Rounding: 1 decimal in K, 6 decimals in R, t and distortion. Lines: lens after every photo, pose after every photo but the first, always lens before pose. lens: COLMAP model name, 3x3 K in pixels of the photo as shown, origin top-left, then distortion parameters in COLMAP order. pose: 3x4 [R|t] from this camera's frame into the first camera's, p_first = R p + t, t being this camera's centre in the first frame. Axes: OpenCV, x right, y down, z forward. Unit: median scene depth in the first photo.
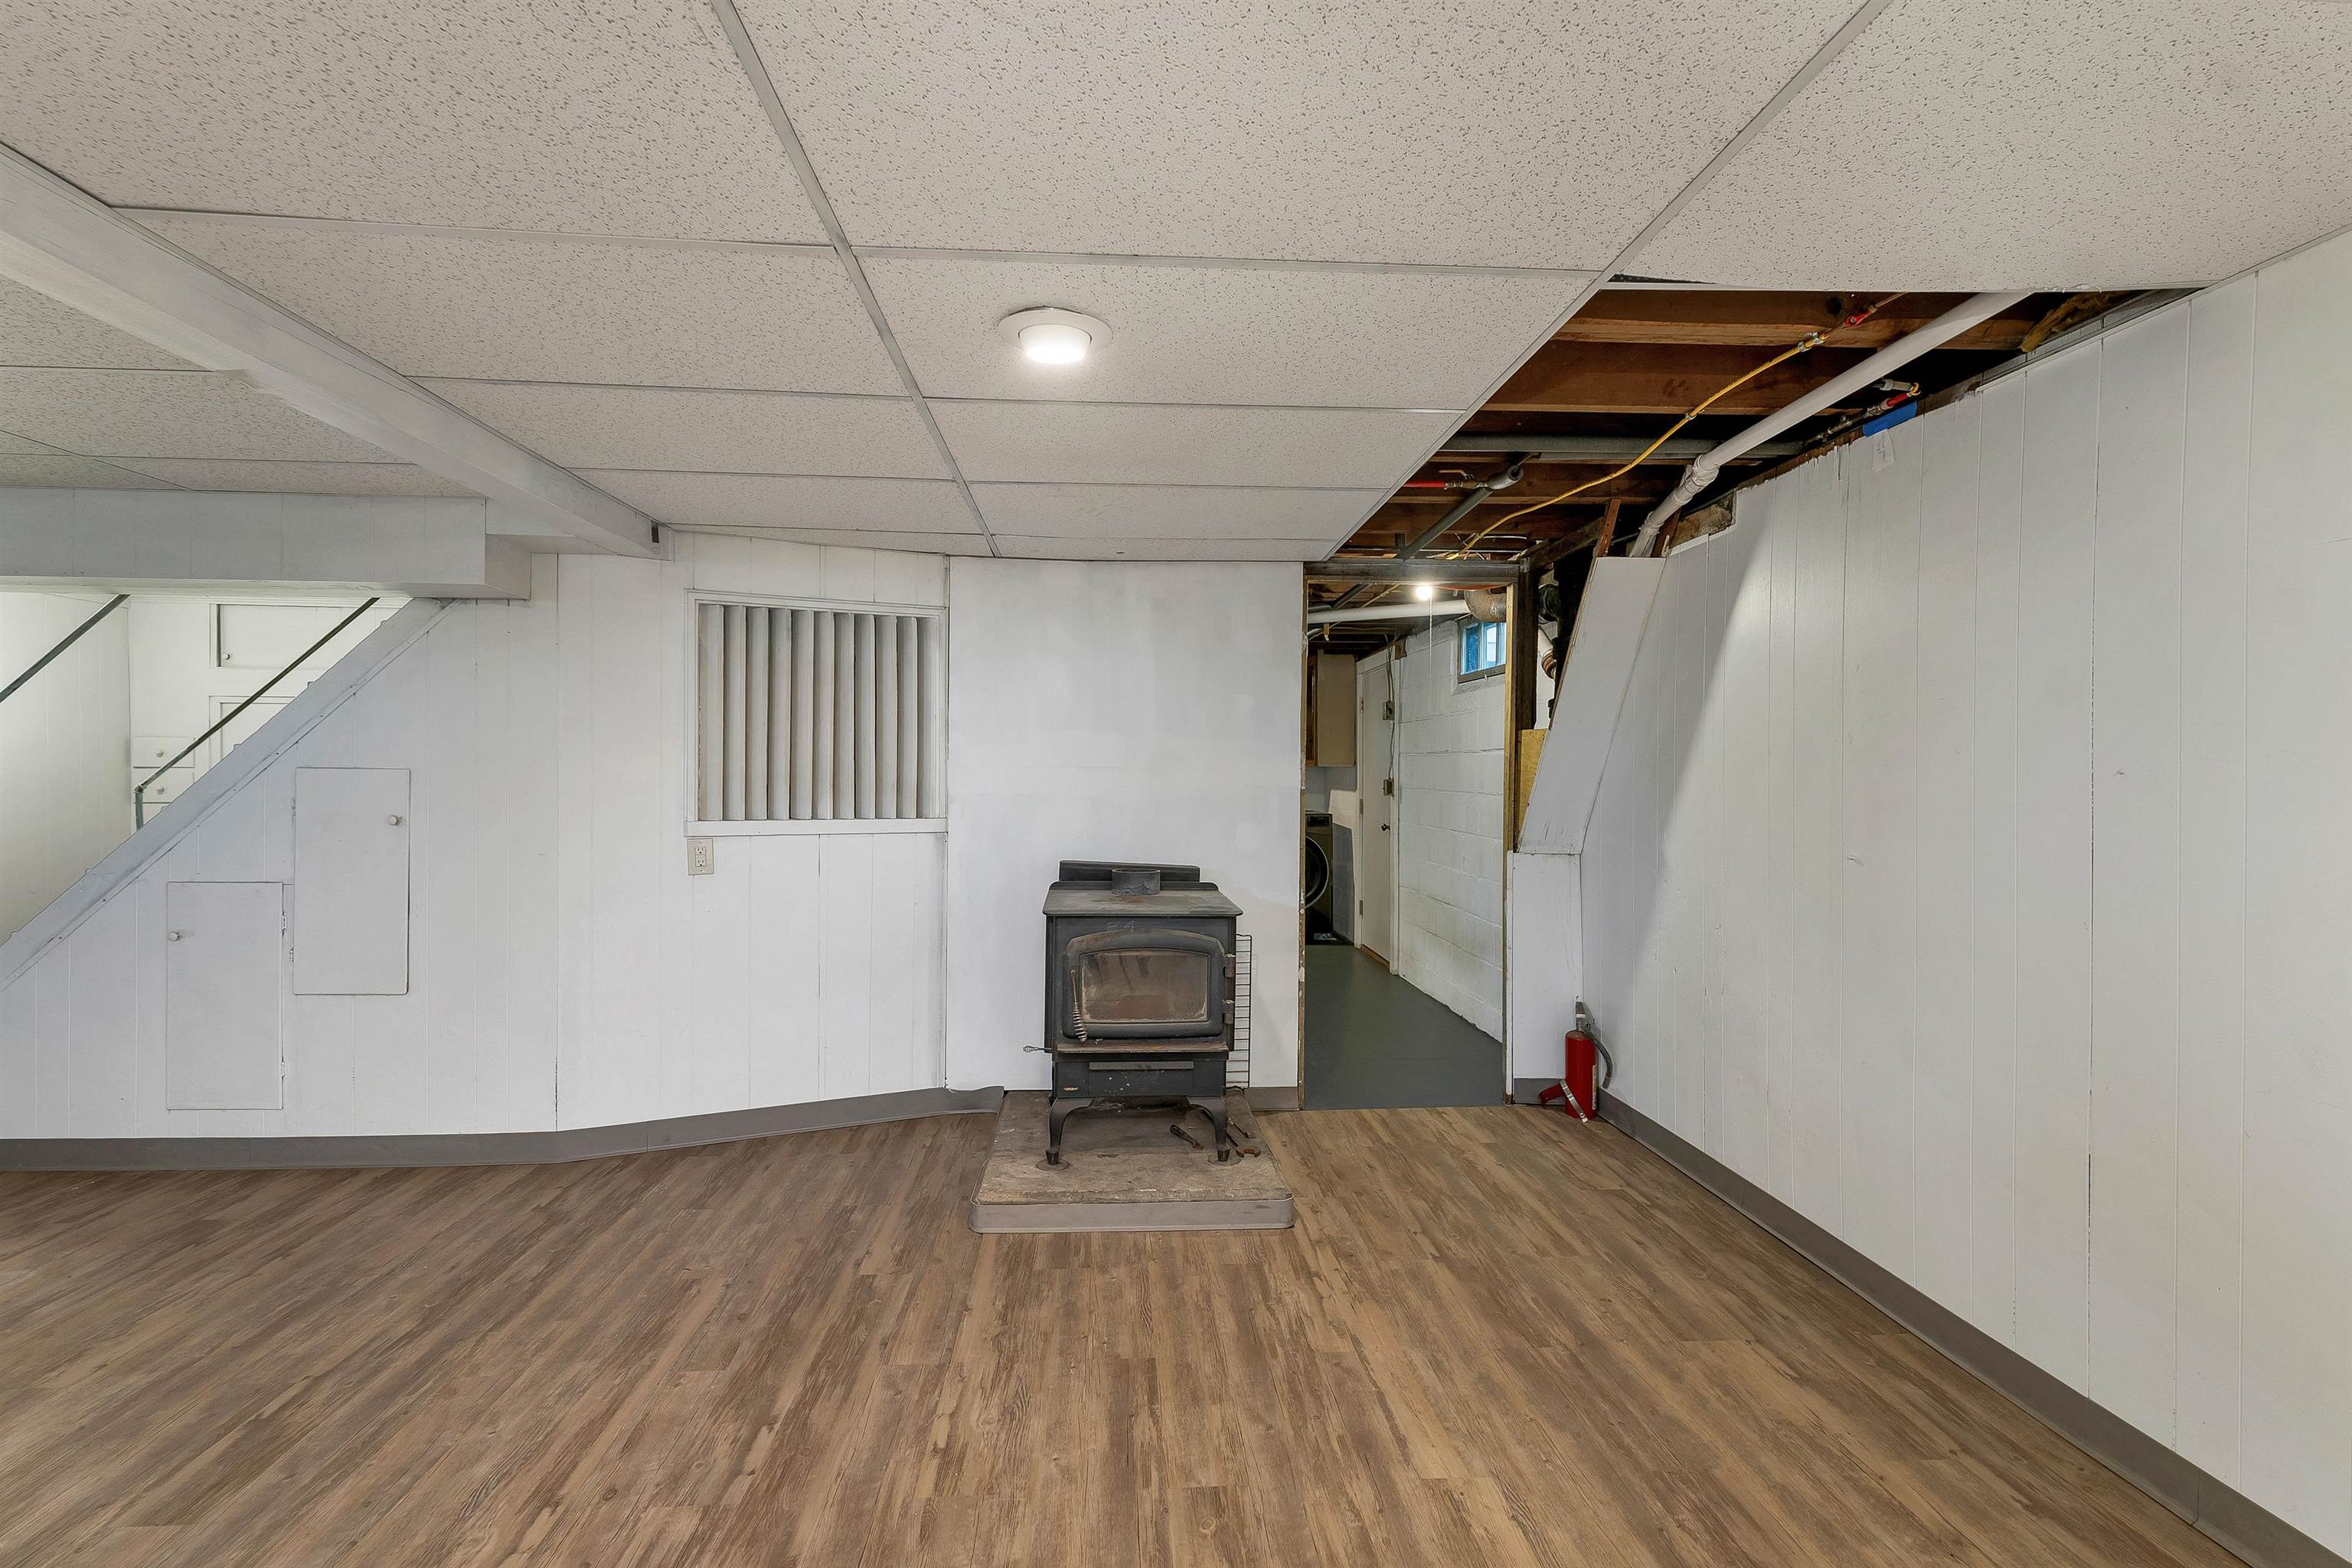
lens RADIAL K [[986.4, 0, 1138.1], [0, 986.4, 787.7], [0, 0, 1]] dist [-0.000850, 0.000651]
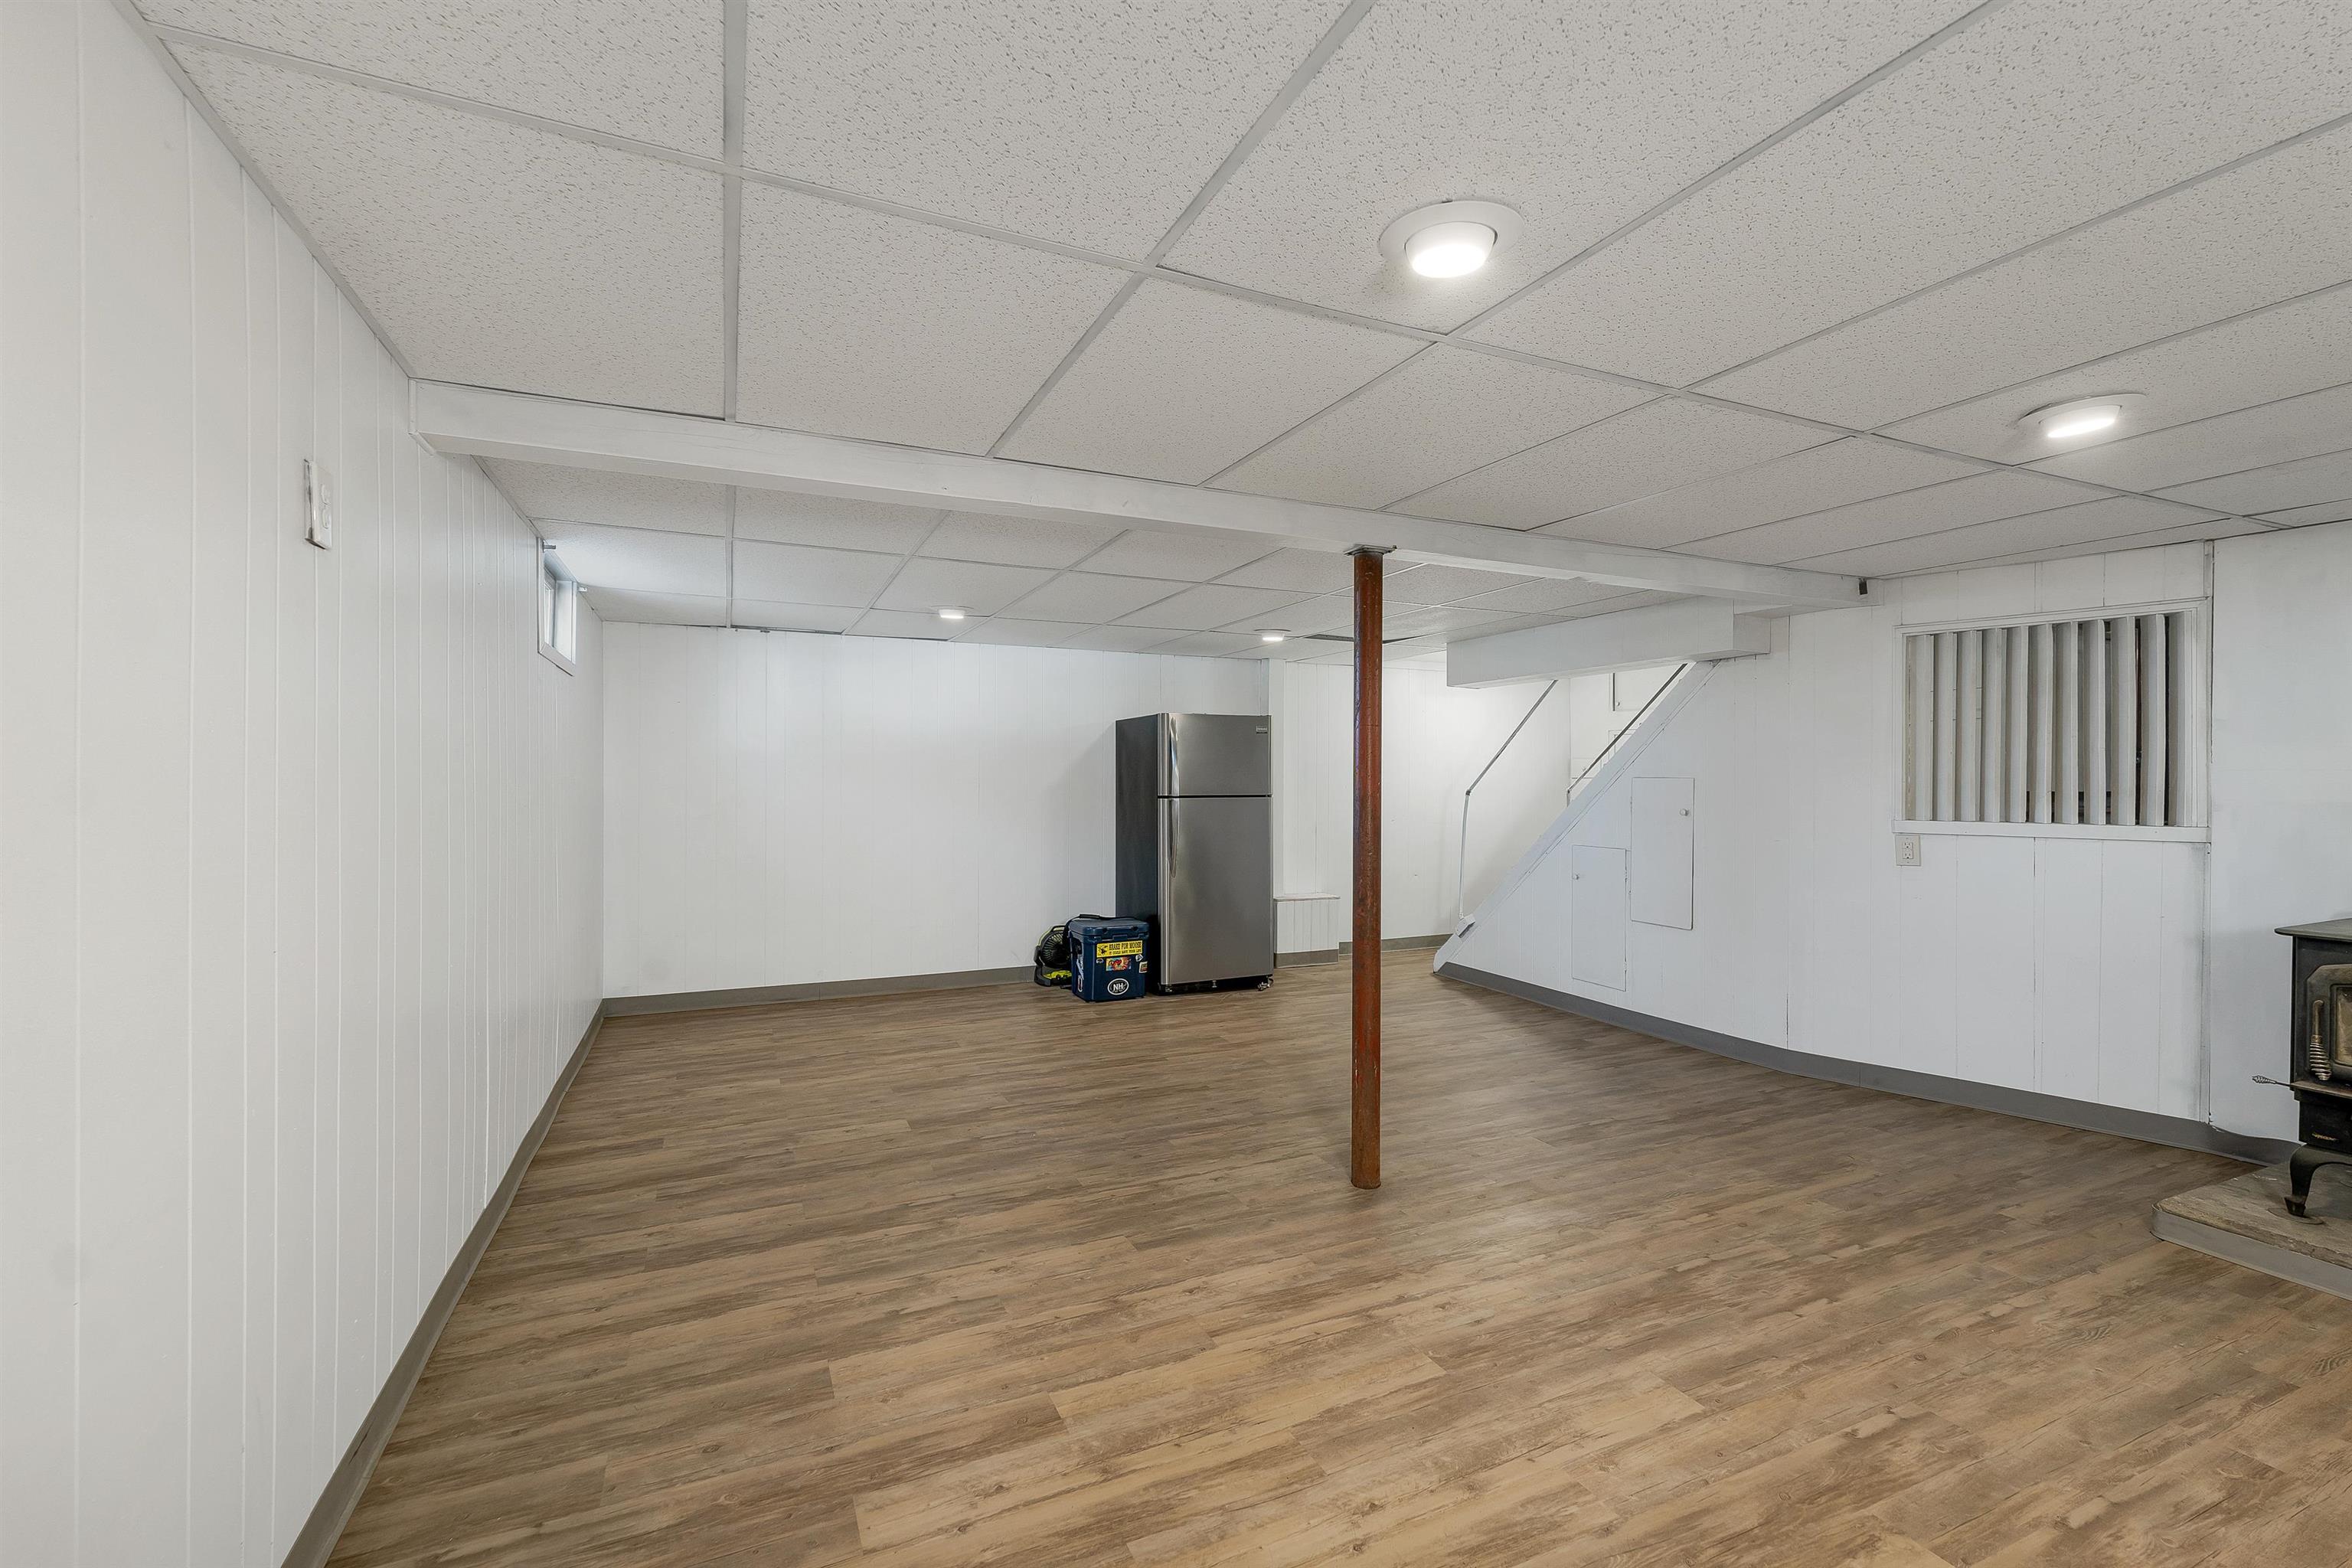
lens RADIAL K [[986.4, 0, 1189.1], [0, 986.4, 773.7], [0, 0, 1]] dist [-0.000850, 0.000651]
pose [[0.372770, -0.010241, -0.927867, 0.416415], [-0.009728, 0.999841, -0.014944, 0.005245], [0.927873, 0.014597, 0.372611, -0.300537]]
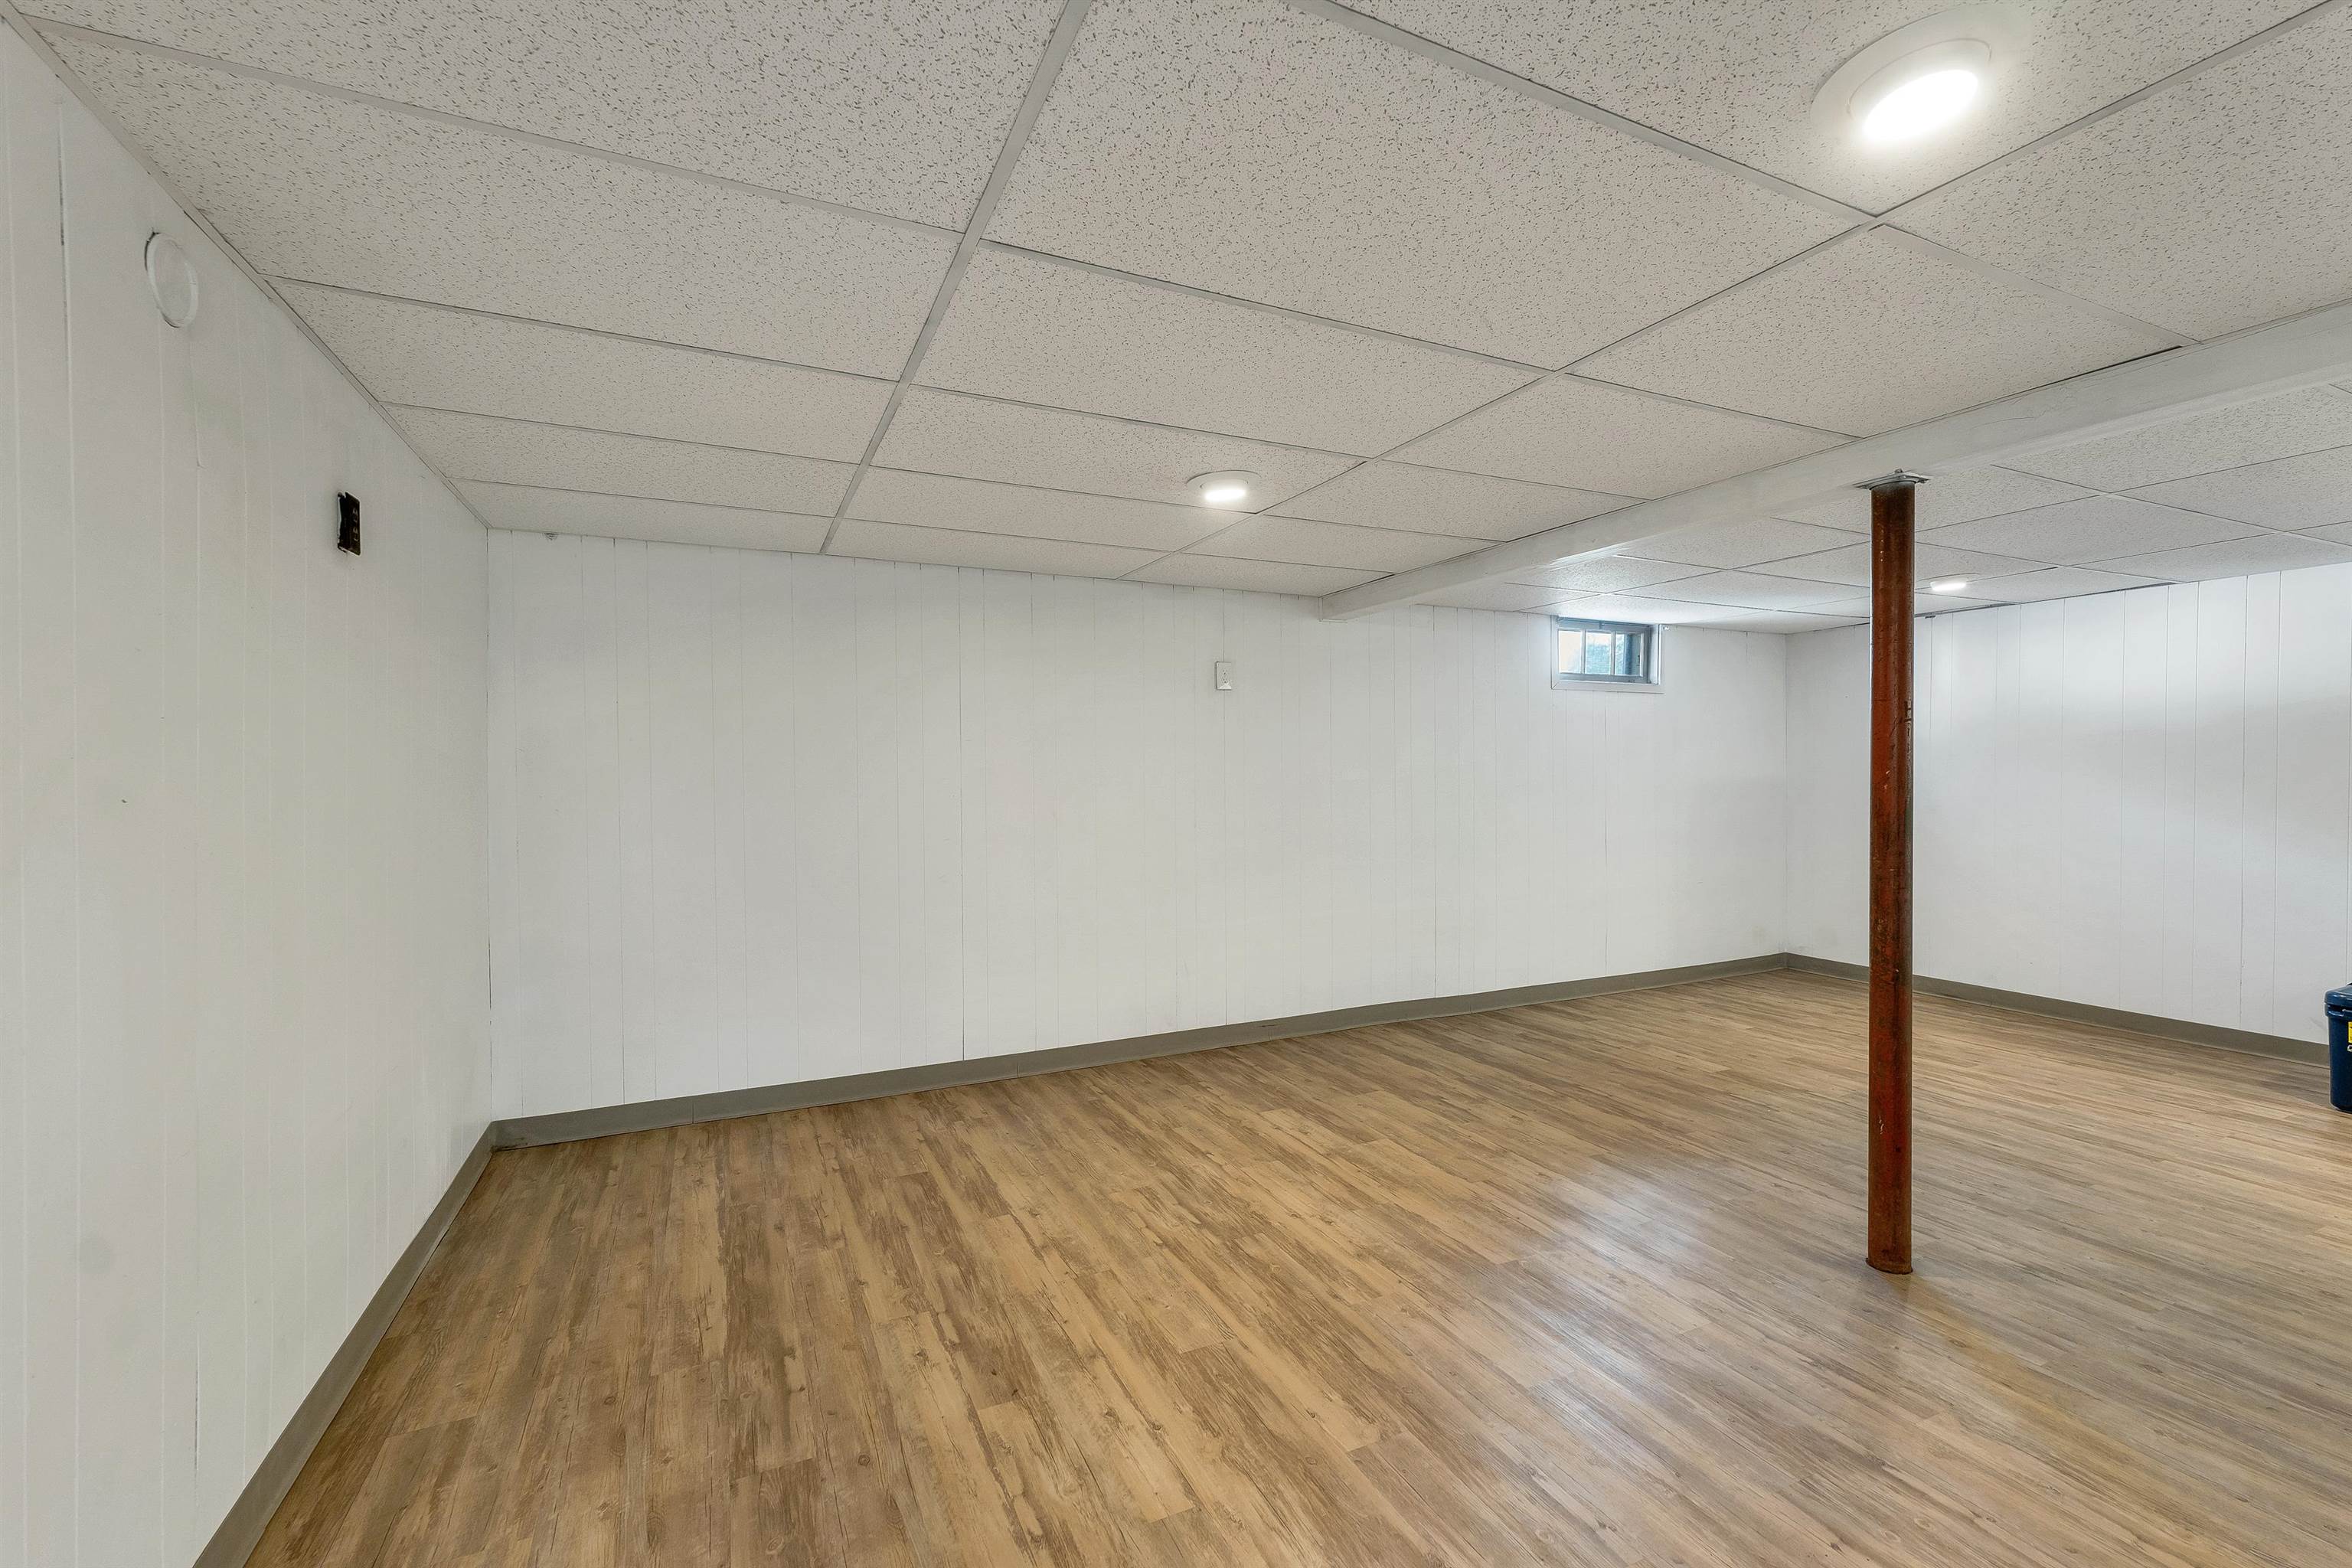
lens RADIAL K [[986.4, 0, 1161.9], [0, 986.4, 779.7], [0, 0, 1]] dist [-0.000850, 0.000651]
pose [[-0.927216, 0.001961, -0.374521, 0.411883], [-0.005757, 0.999794, 0.019489, -0.013319], [0.374482, 0.020226, -0.927014, 0.933279]]
